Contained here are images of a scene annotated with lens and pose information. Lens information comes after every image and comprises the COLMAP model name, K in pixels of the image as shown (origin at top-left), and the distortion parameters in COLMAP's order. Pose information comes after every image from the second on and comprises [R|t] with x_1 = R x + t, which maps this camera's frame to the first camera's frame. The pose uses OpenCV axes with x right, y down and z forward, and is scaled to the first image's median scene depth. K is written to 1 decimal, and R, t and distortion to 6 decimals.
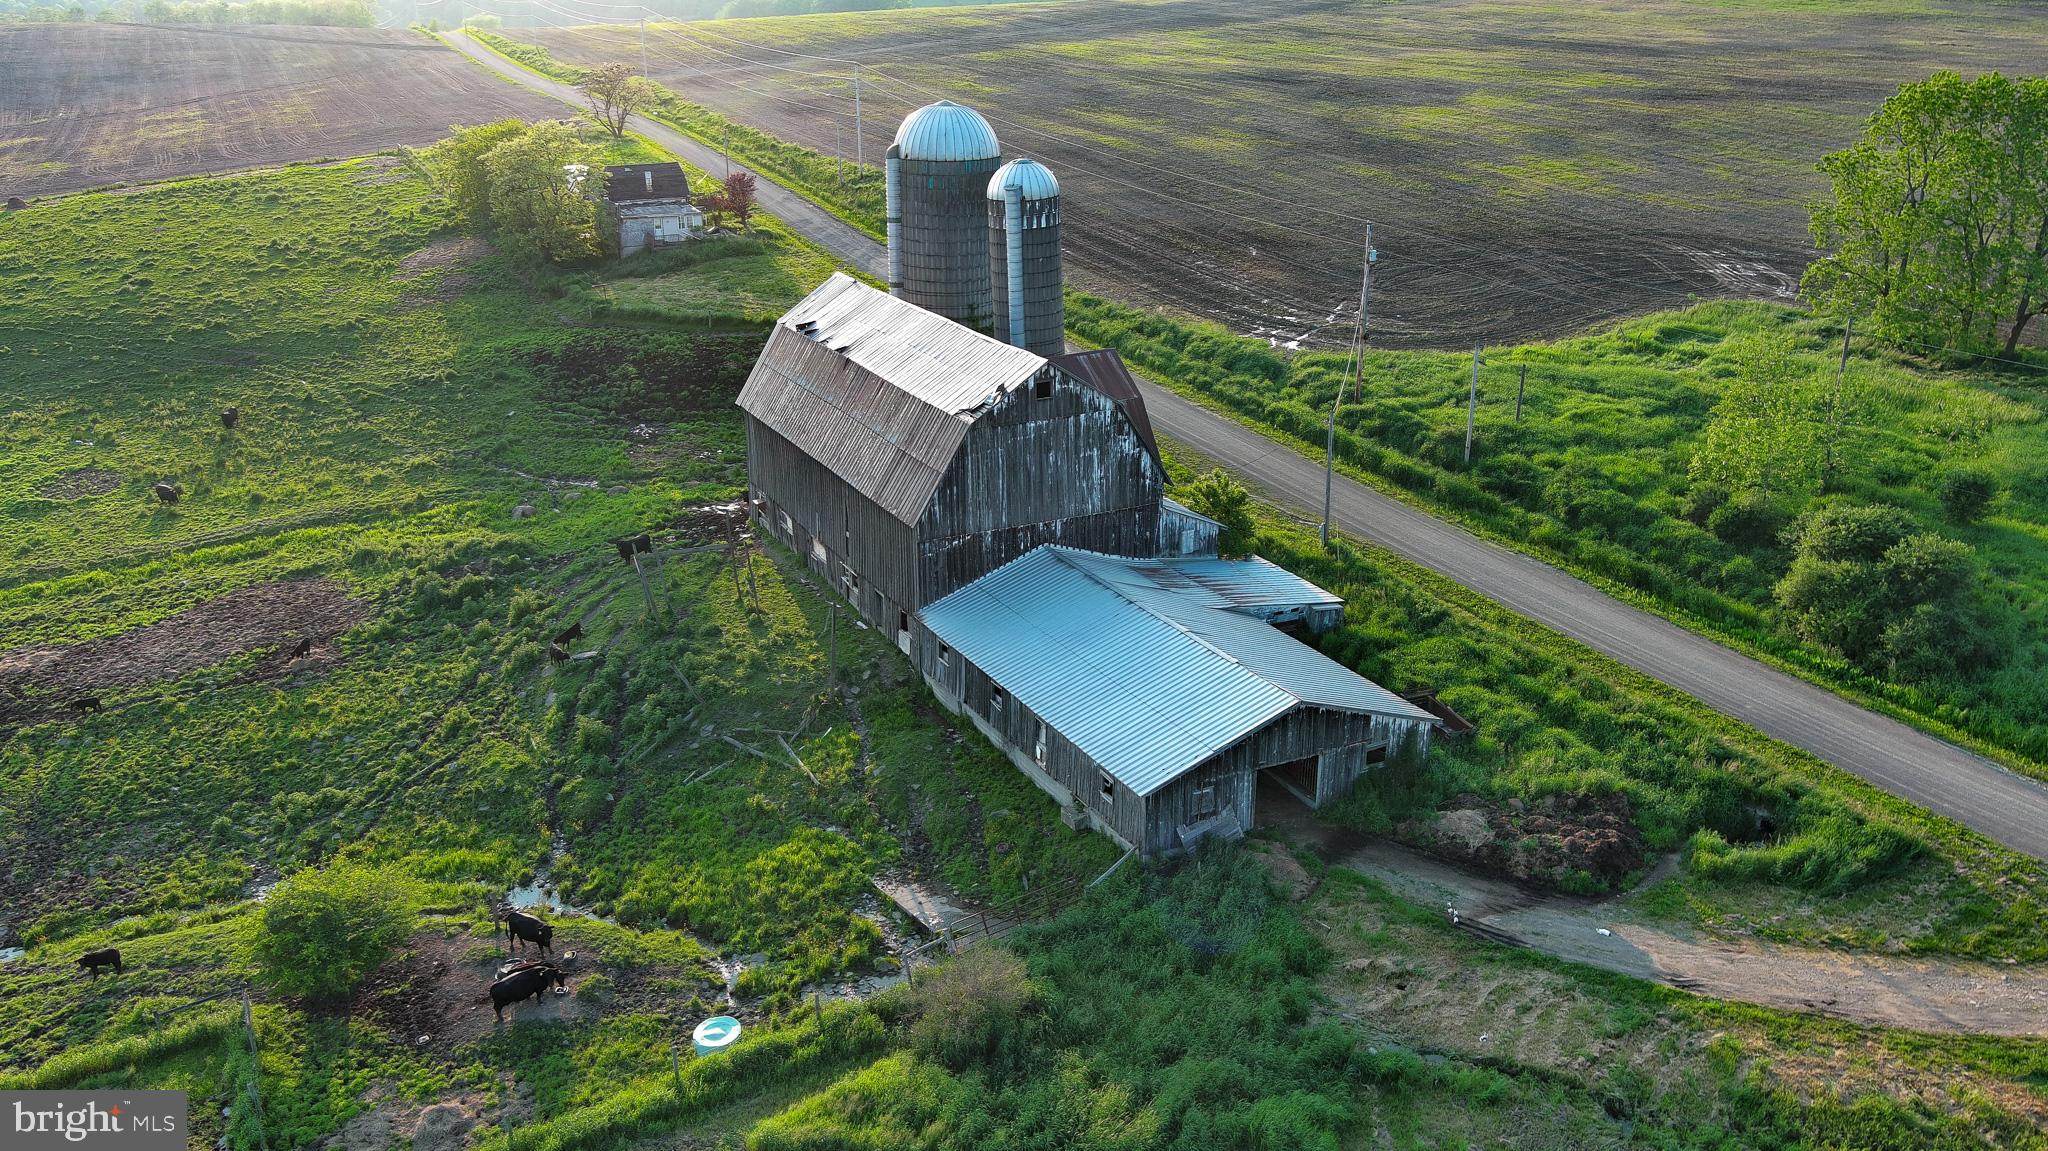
lens RADIAL K [[1600.1, 0, 1019.8], [0, 1600.1, 578.7], [0, 0, 1]] dist [0.006595, 0.007655]
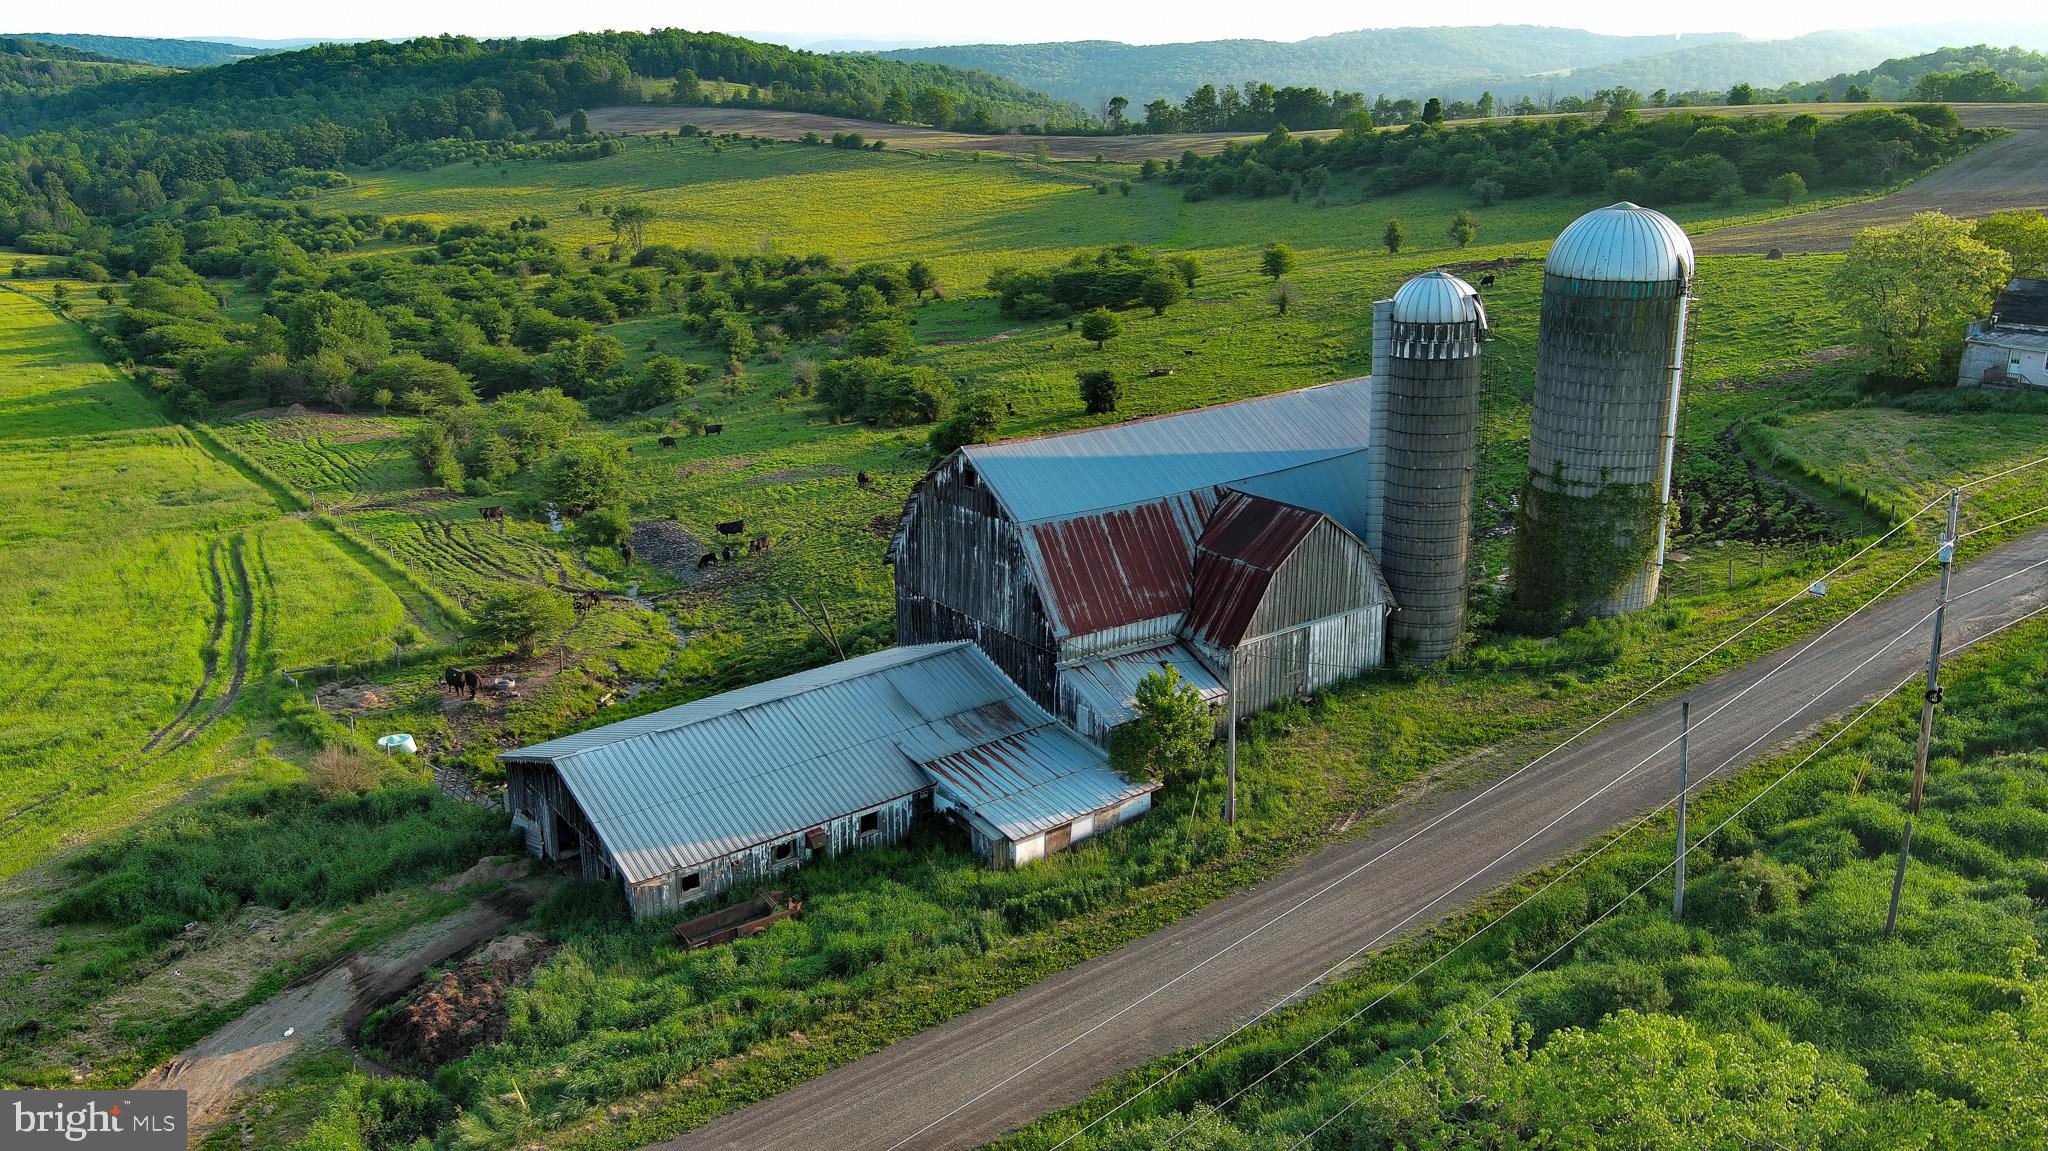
lens RADIAL K [[1605.5, 0, 1014.7], [0, 1605.5, 580.6], [0, 0, 1]] dist [0.014452, -0.011255]
pose [[0.169419, 0.304720, -0.937253, 0.823129], [-0.337404, 0.911466, 0.235347, -0.261696], [0.925989, 0.276360, 0.257233, 0.703613]]
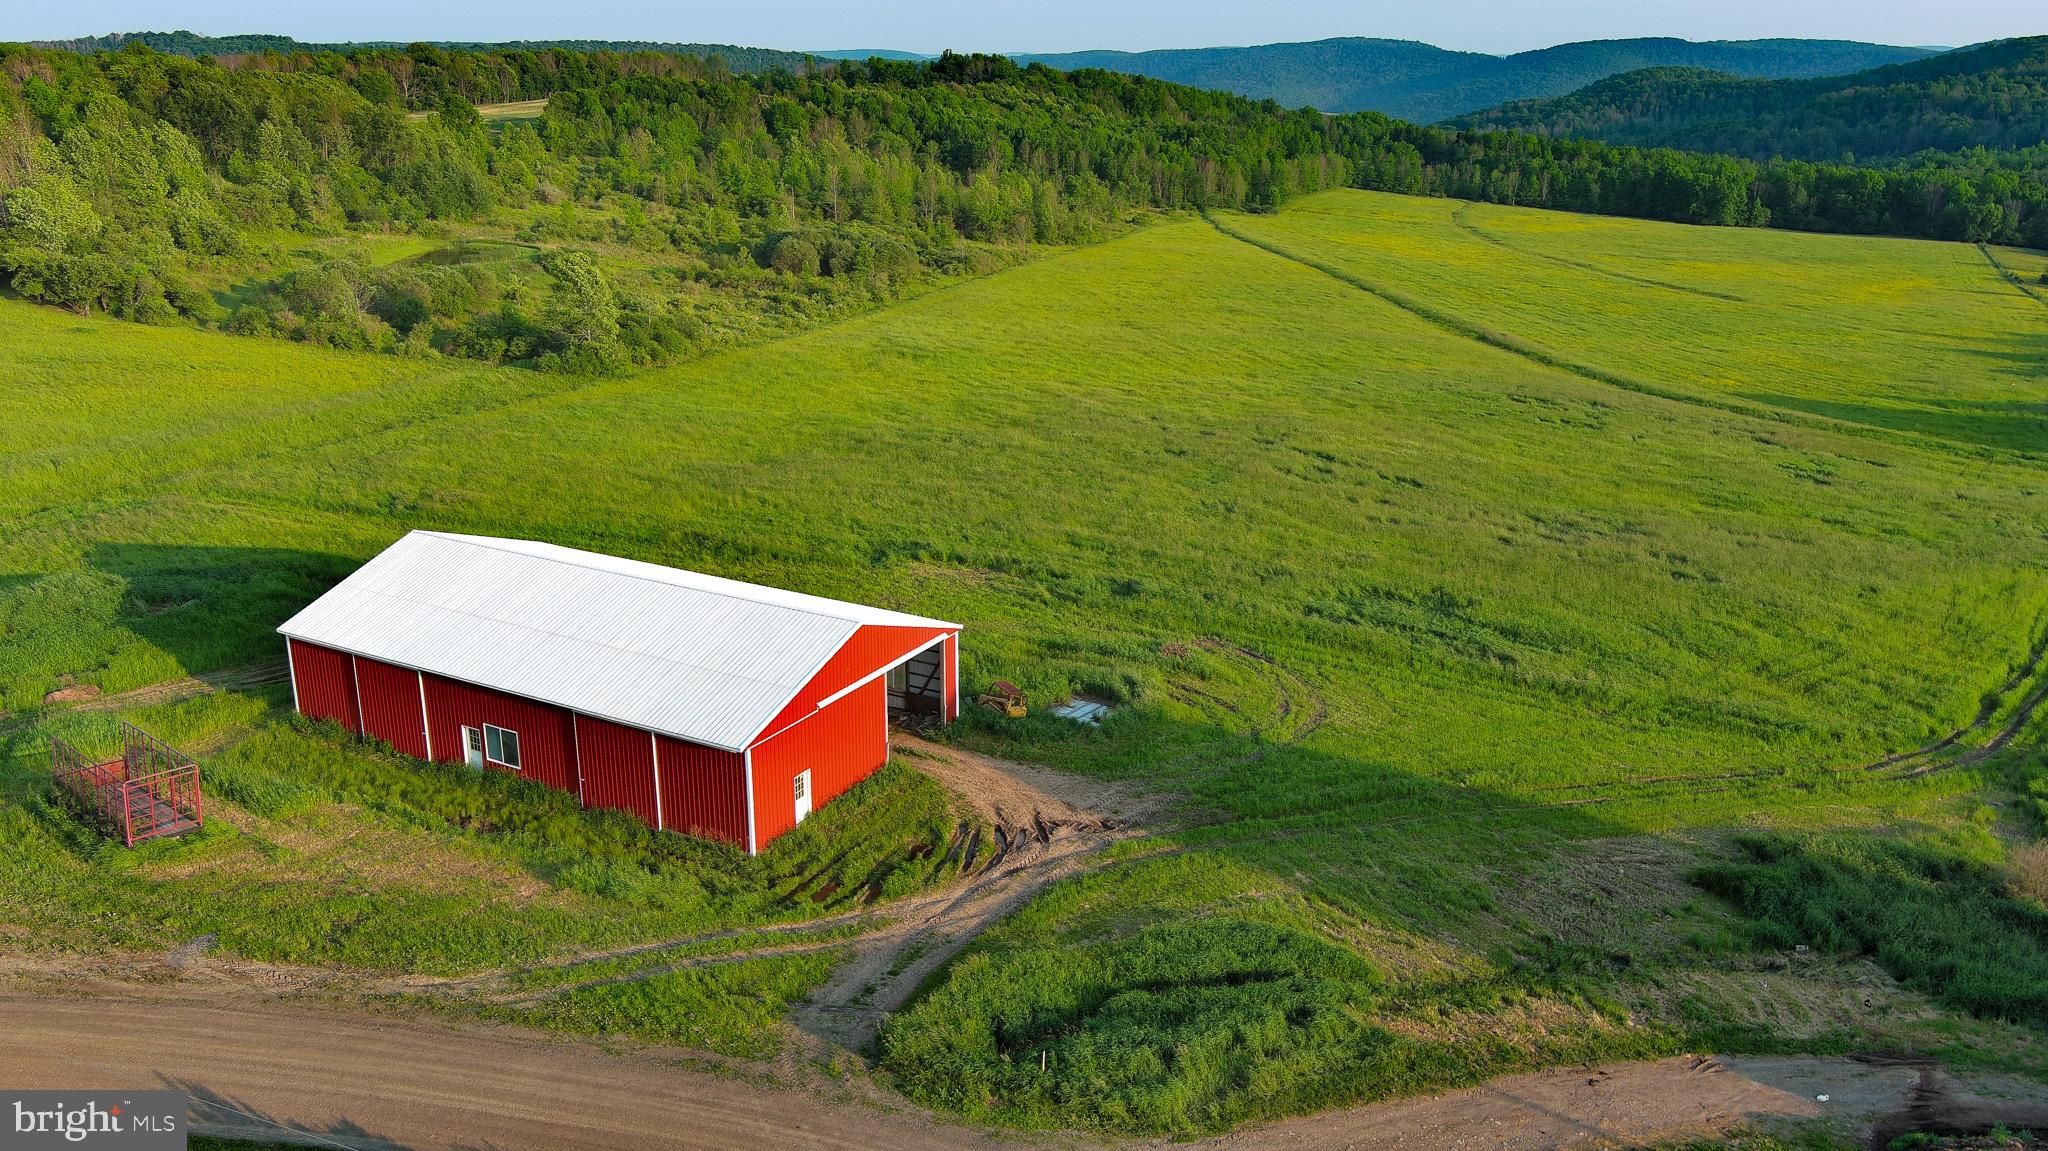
lens RADIAL K [[1605.5, 0, 1014.7], [0, 1605.5, 580.6], [0, 0, 1]] dist [0.014452, -0.011255]
pose [[-0.815429, 0.173247, -0.552323, 0.780021], [-0.209133, 0.801540, 0.560175, -0.282750], [0.539758, 0.572292, -0.617368, 0.749062]]
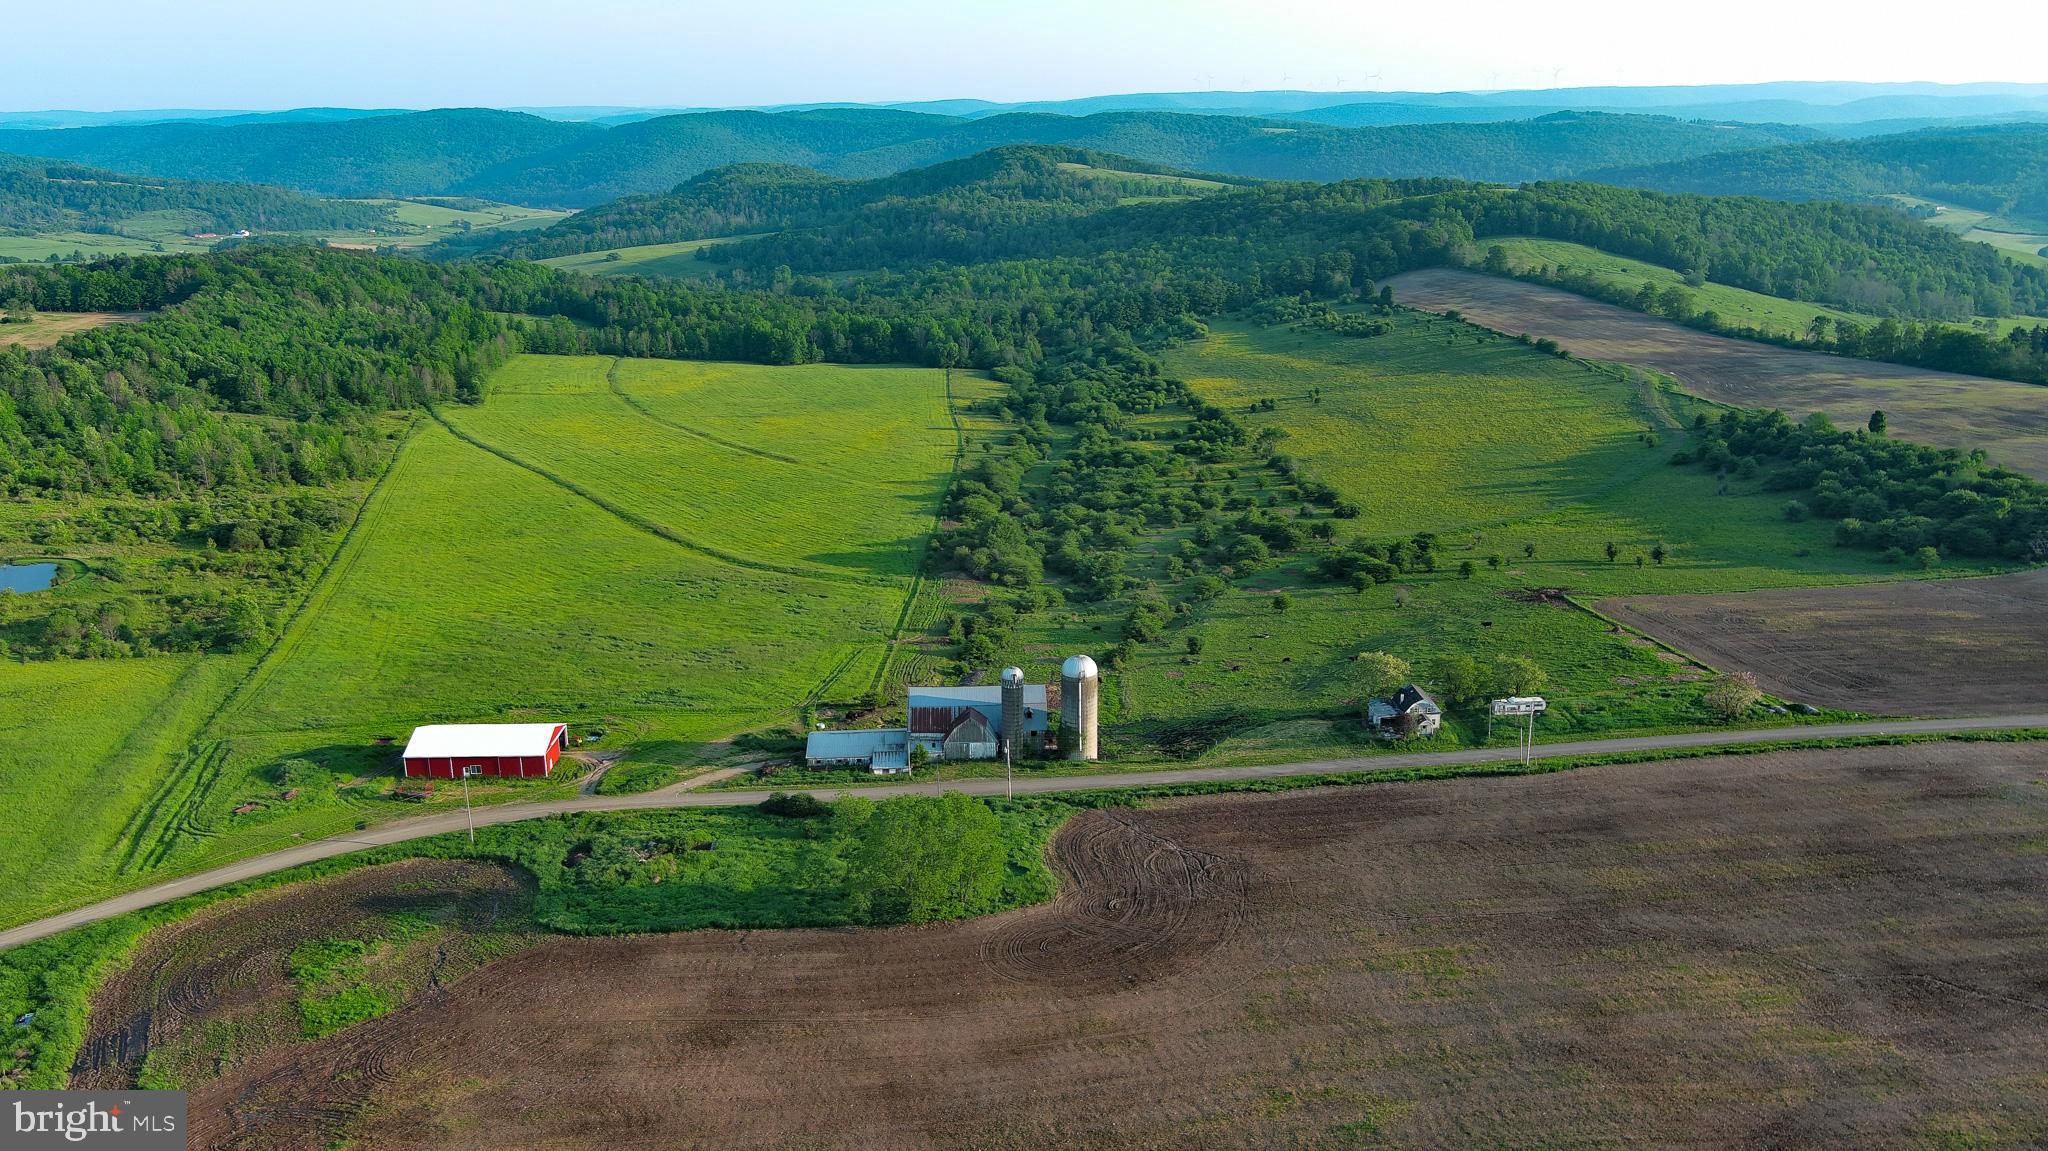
lens RADIAL K [[1603.3, 0, 1014.9], [0, 1603.3, 579.8], [0, 0, 1]] dist [0.034387, -0.052841]
pose [[-0.418453, 0.261044, -0.869916, 3.089129], [-0.310493, 0.858981, 0.407119, -1.927214], [0.853517, 0.440463, -0.278390, 2.014175]]
